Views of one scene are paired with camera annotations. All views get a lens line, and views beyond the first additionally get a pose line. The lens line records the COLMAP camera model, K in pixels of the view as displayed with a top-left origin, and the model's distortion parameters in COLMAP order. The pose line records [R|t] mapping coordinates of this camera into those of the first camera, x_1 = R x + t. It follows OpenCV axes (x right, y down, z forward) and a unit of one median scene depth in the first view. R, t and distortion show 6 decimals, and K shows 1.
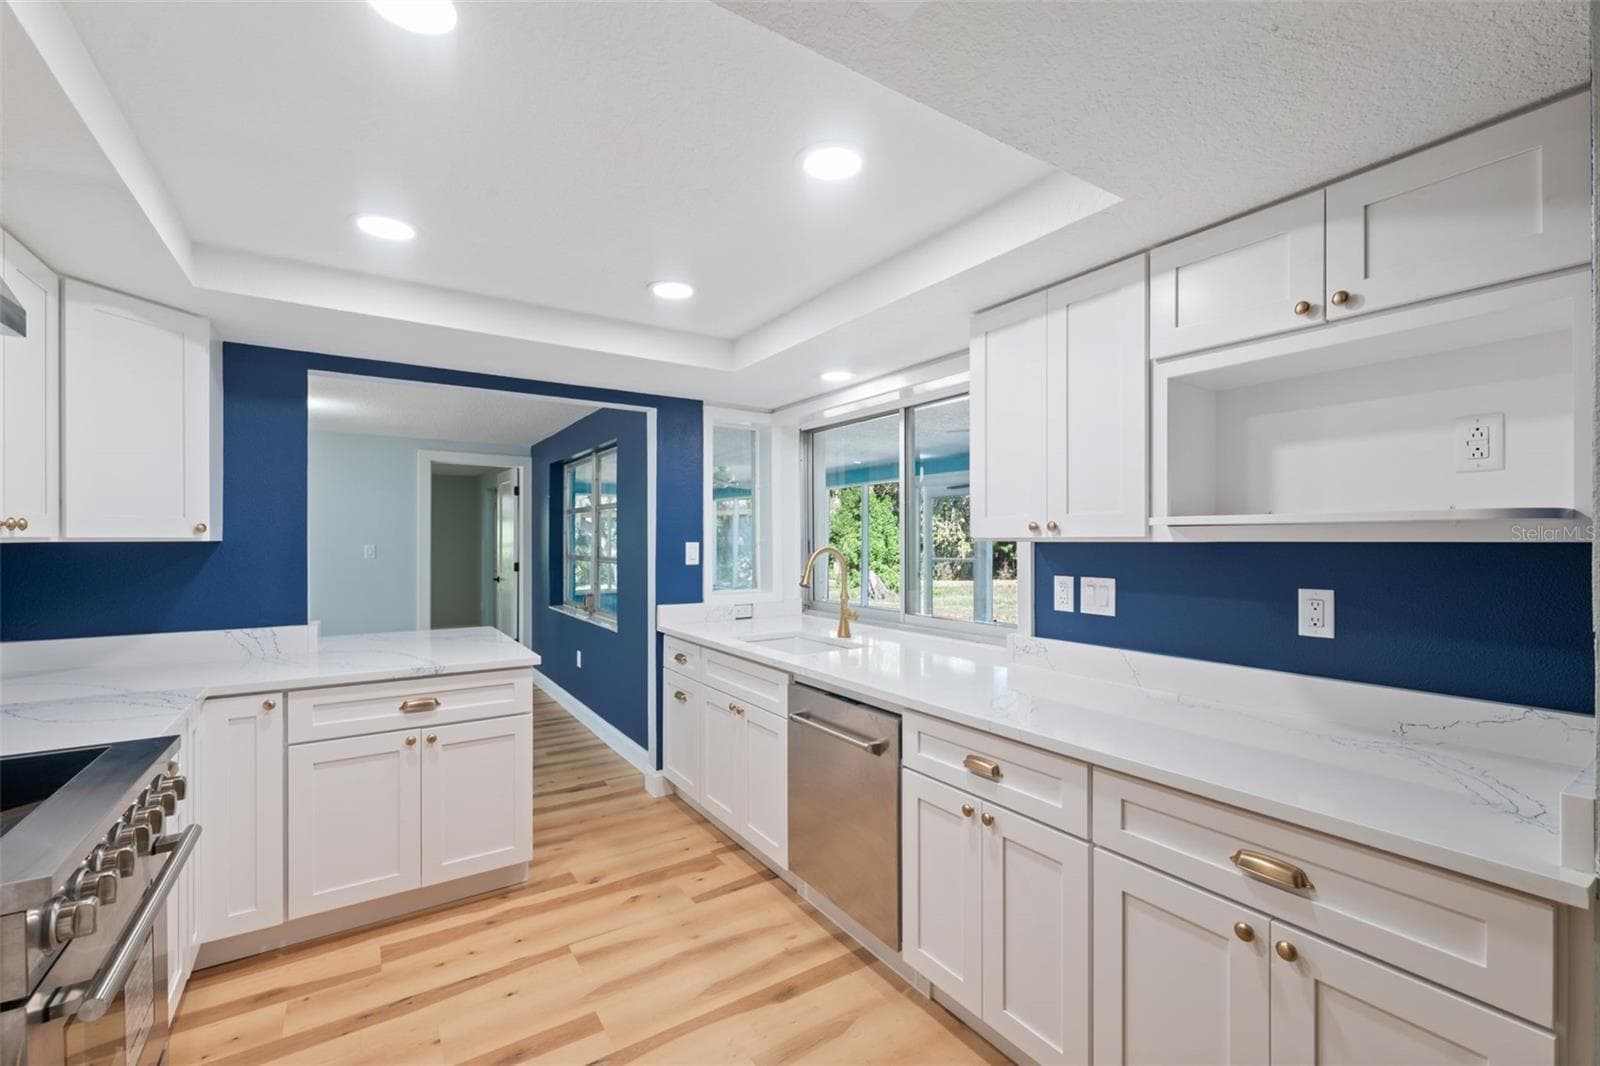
lens RADIAL K [[672.0, 0, 796.2], [0, 672.0, 537.5], [0, 0, 1]] dist [-0.000453, -0.000623]
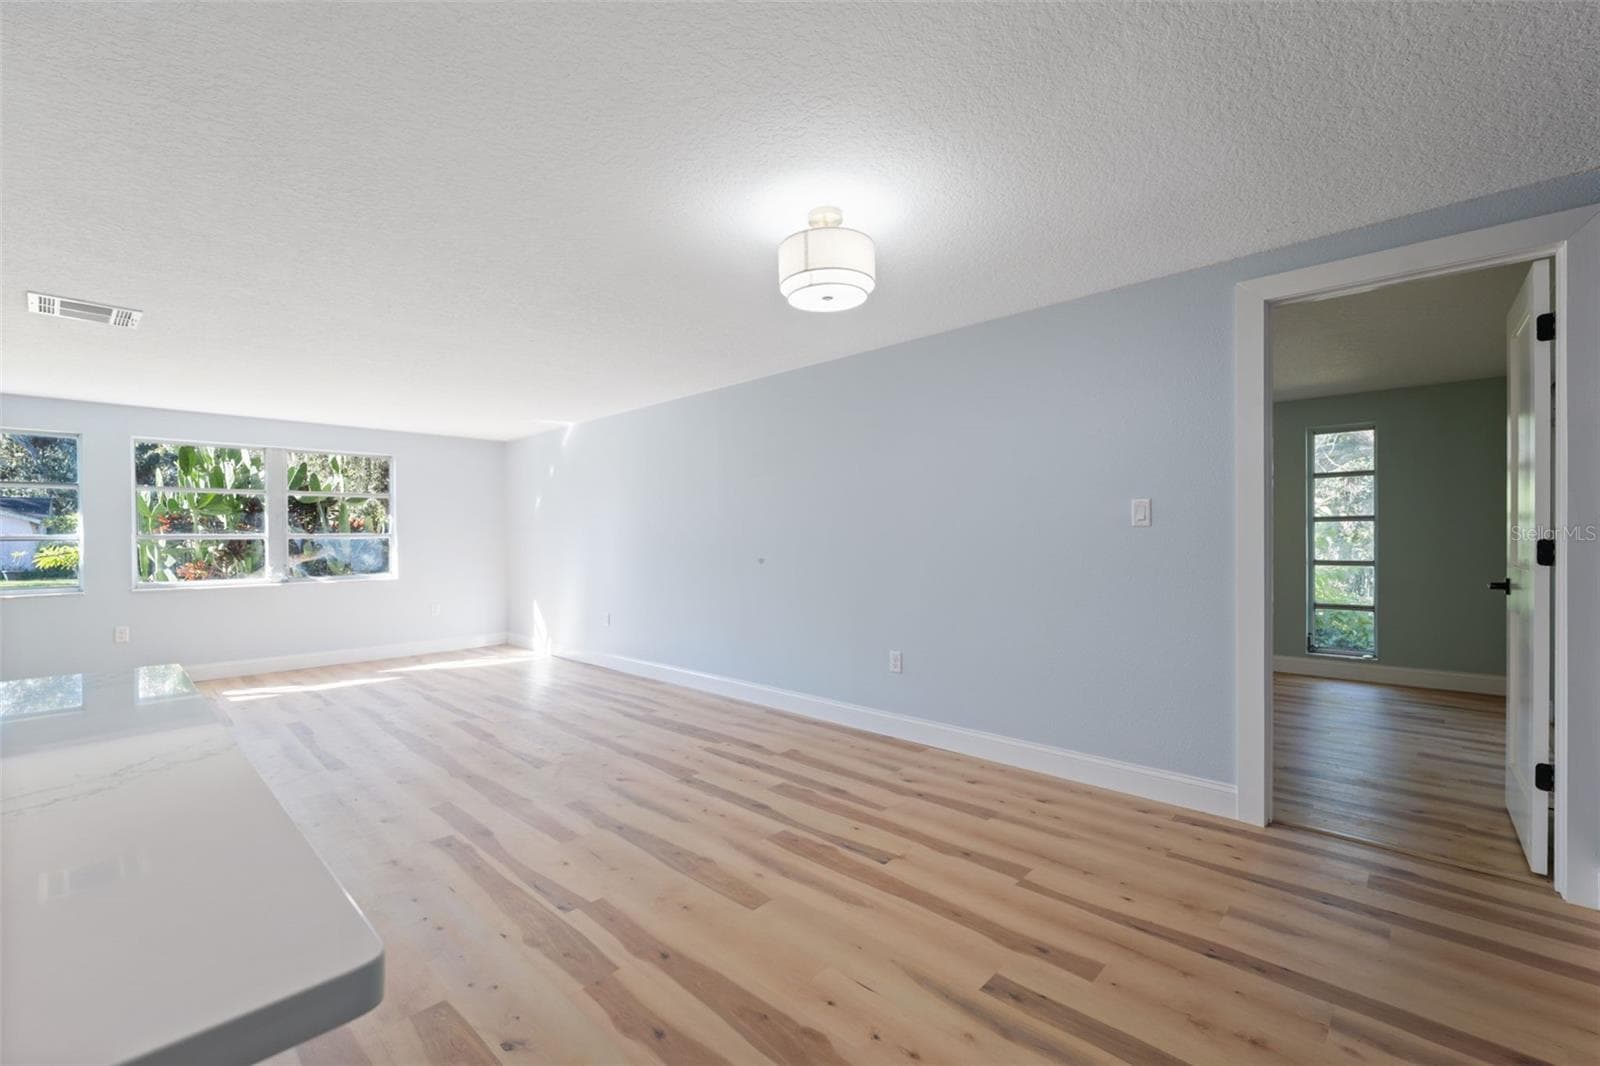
lens RADIAL K [[667.6, 0, 802.6], [0, 667.6, 540.5], [0, 0, 1]] dist [-0.000016, -0.000162]
pose [[0.225043, 0.002618, -0.974345, -0.456045], [0.010648, 0.999930, 0.005146, 0.085450], [0.974291, -0.011533, 0.225000, 1.474046]]
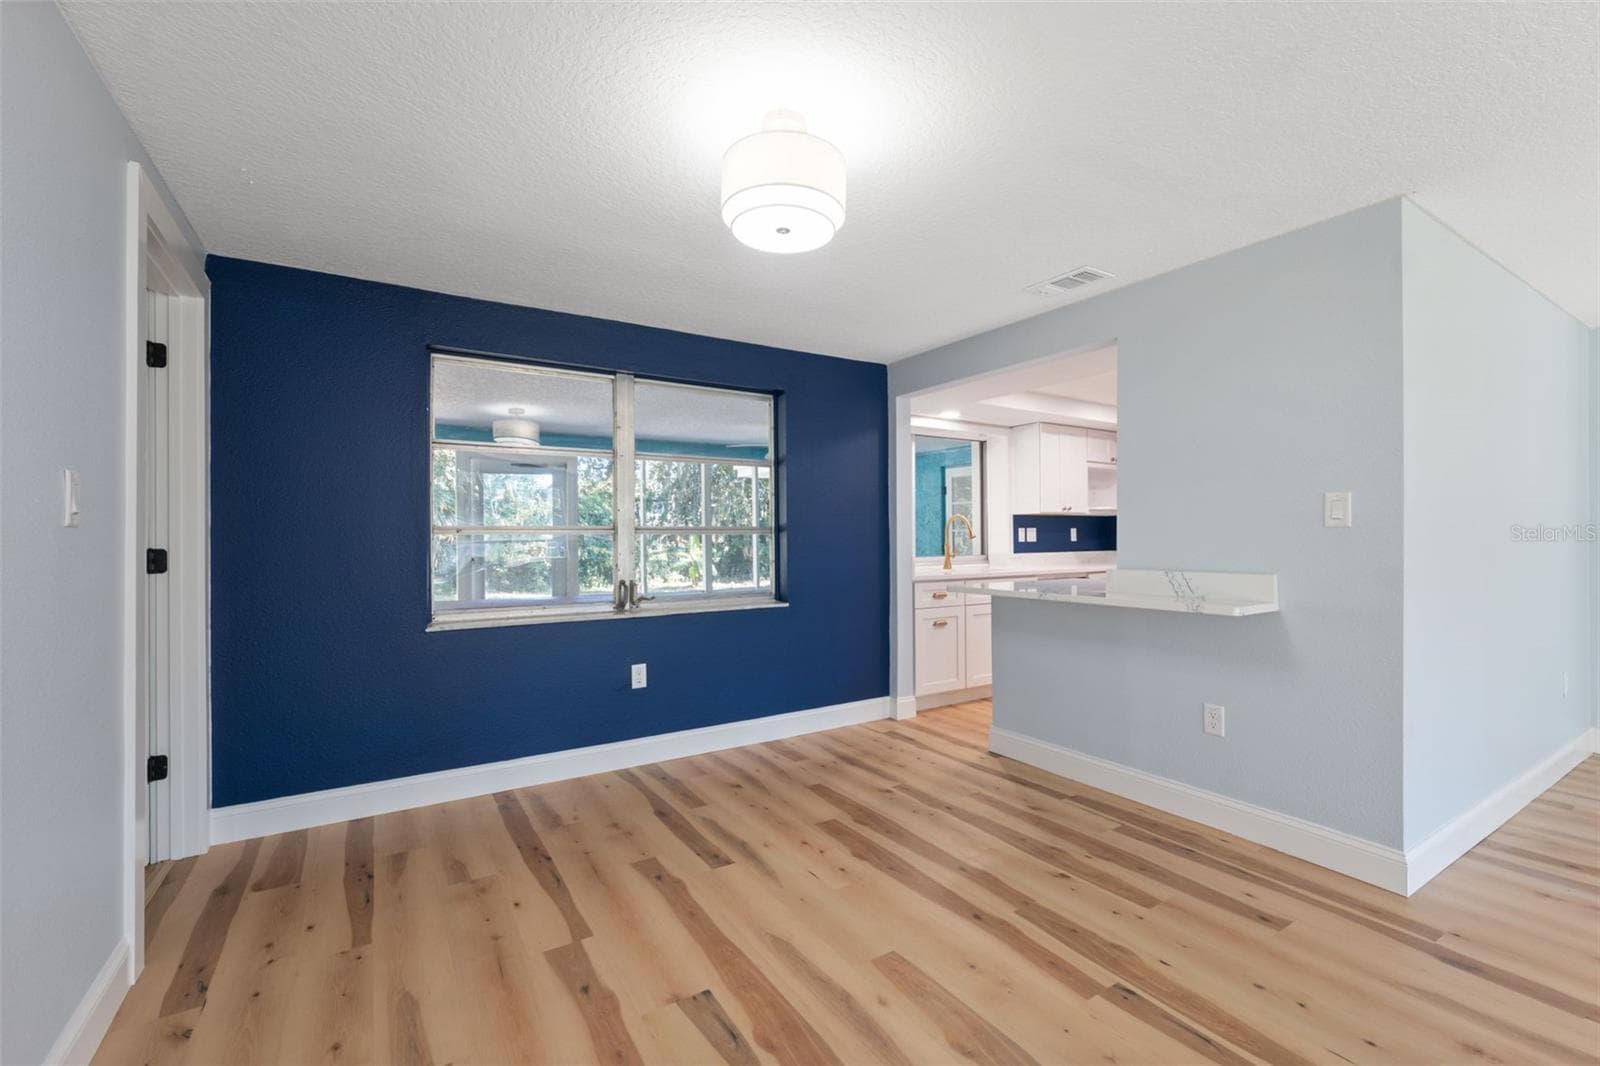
lens RADIAL K [[672.0, 0, 796.2], [0, 672.0, 537.5], [0, 0, 1]] dist [-0.000453, -0.000623]
pose [[0.028302, -0.000137, 0.999599, -2.046588], [0.004539, 0.999990, 0.000009, 0.084922], [-0.999589, 0.004537, 0.028302, 1.683054]]
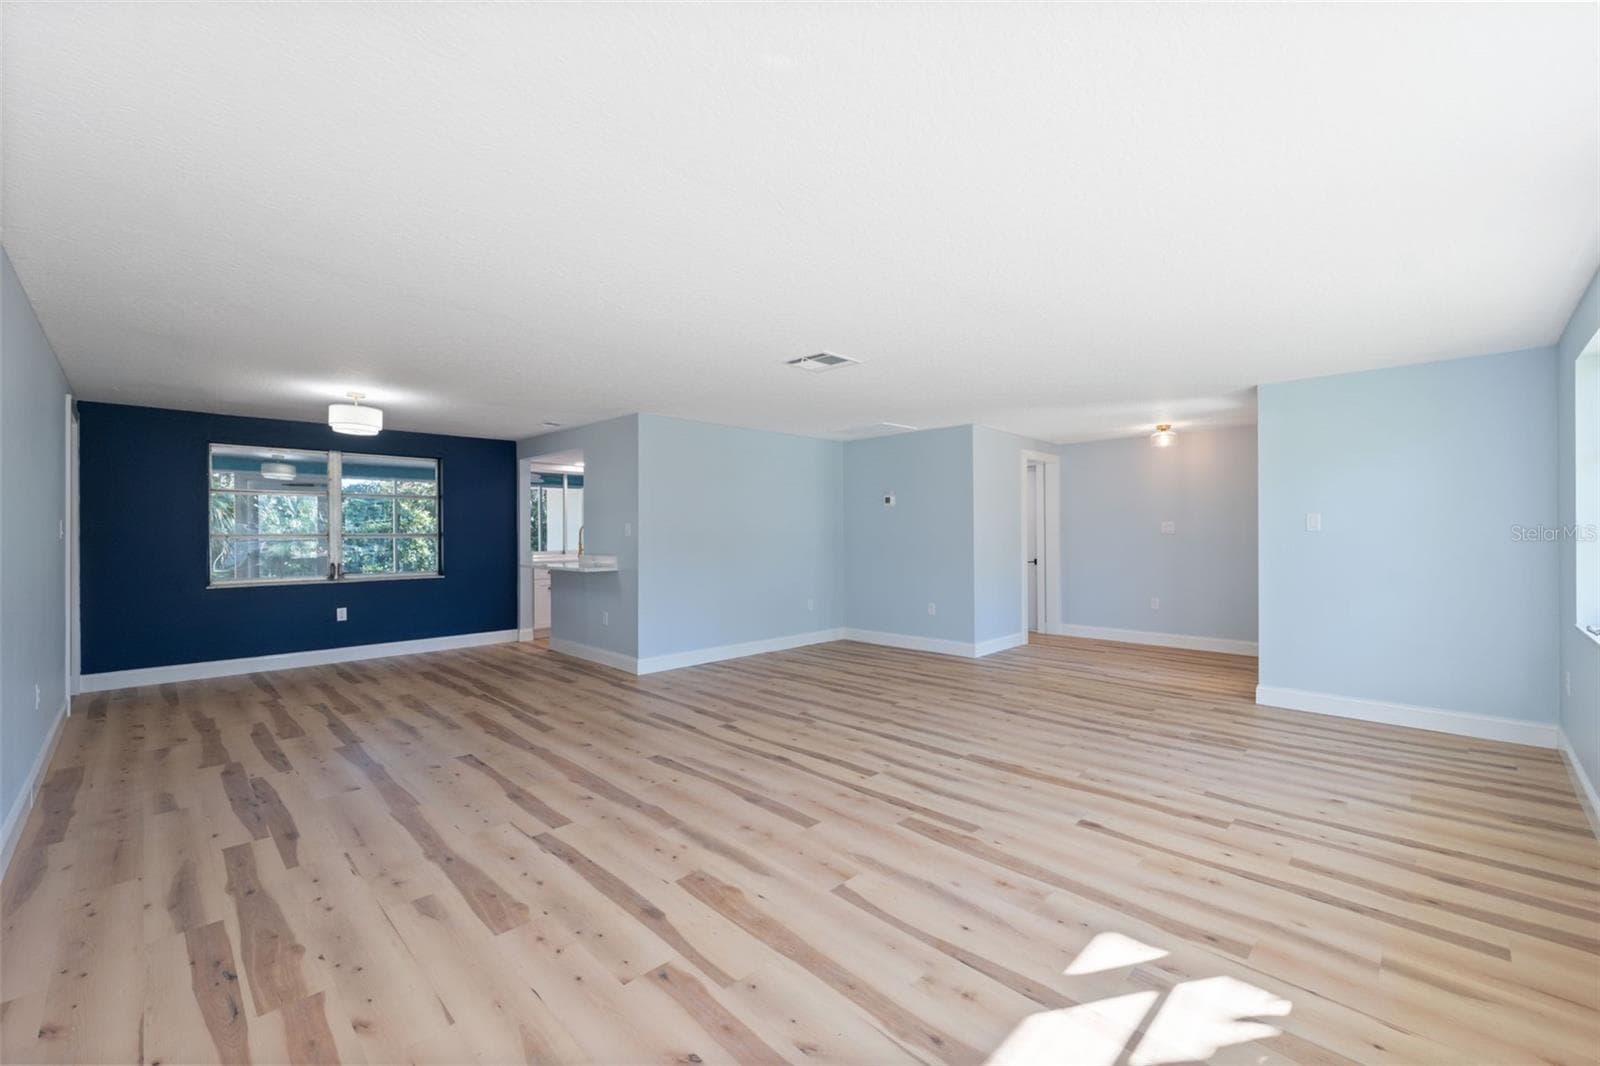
lens RADIAL K [[656.2, 0, 798.6], [0, 656.2, 538.8], [0, 0, 1]] dist [0.001295, -0.000044]
pose [[-0.197319, -0.008326, 0.980304, -3.502782], [0.002205, 0.999958, 0.008937, 0.060999], [-0.980337, 0.003925, -0.197292, 0.813784]]
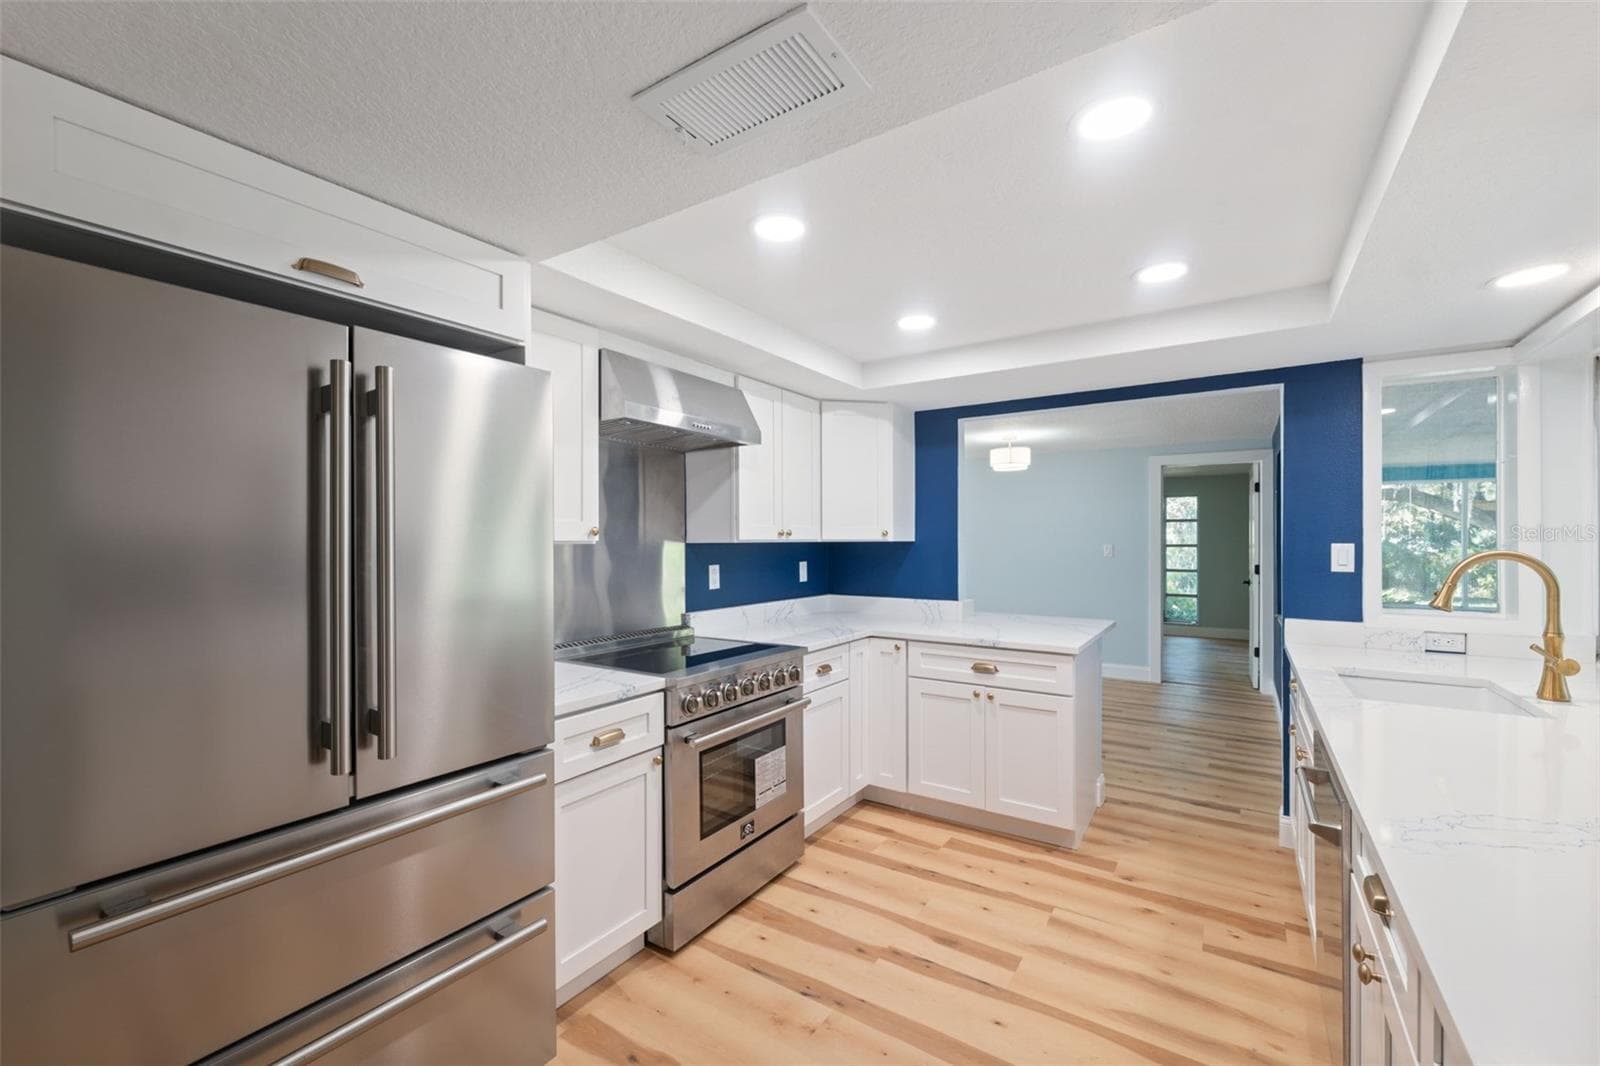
lens RADIAL K [[656.2, 0, 798.6], [0, 656.2, 538.8], [0, 0, 1]] dist [0.001295, -0.000044]
pose [[0.388177, -0.003015, -0.921580, 0.451631], [0.004611, 0.999988, -0.001329, 0.000453], [0.921573, -0.003733, 0.388186, 0.177326]]
